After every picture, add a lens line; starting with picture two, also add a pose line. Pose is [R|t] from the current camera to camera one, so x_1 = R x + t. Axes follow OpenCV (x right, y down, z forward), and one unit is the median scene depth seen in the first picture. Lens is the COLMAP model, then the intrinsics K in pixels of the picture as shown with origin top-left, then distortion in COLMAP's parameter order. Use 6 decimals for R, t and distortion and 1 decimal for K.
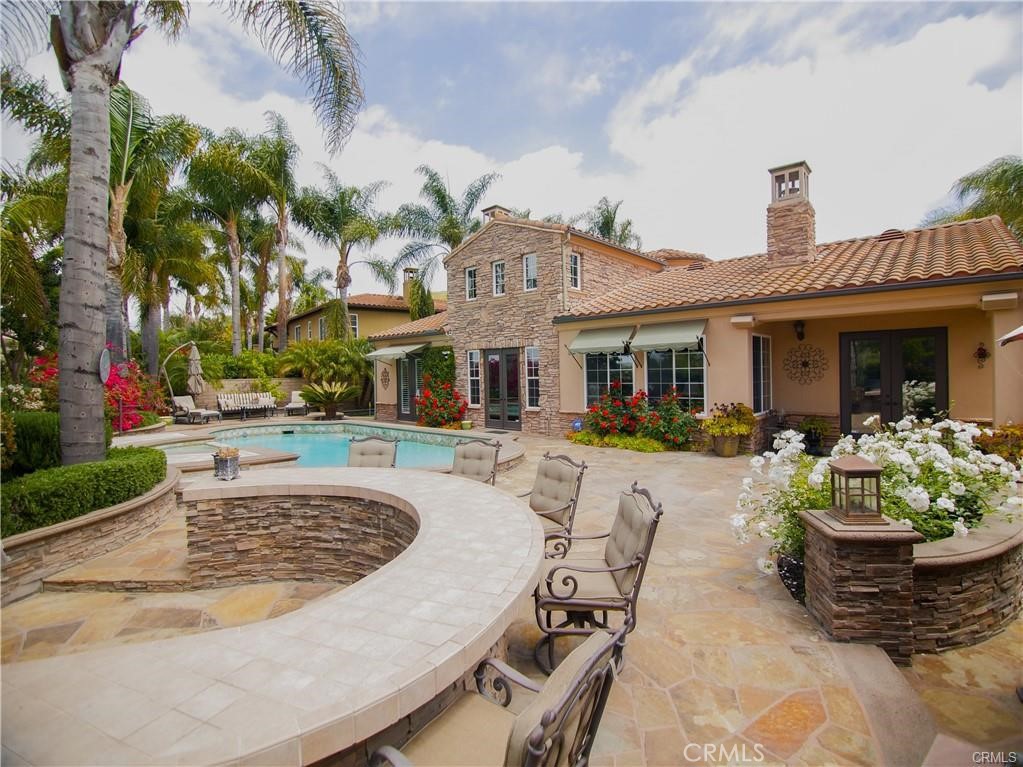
lens RADIAL K [[507.9, 0, 510.8], [0, 507.9, 379.5], [0, 0, 1]] dist [-0.021761, -0.002862]
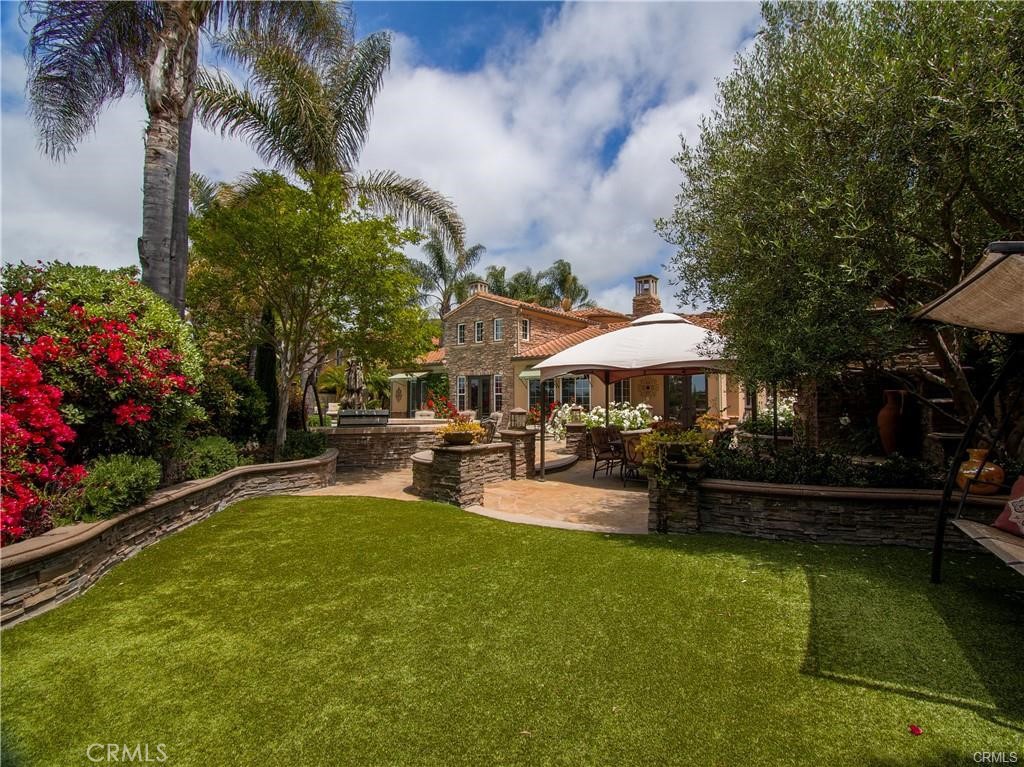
lens RADIAL K [[508.4, 0, 511.6], [0, 508.4, 386.8], [0, 0, 1]] dist [-0.021761, -0.002862]
pose [[0.998919, 0.025420, 0.038917, 0.019845], [-0.023455, 0.998467, -0.050145, 0.049030], [-0.040132, 0.049178, 0.997983, -0.560671]]
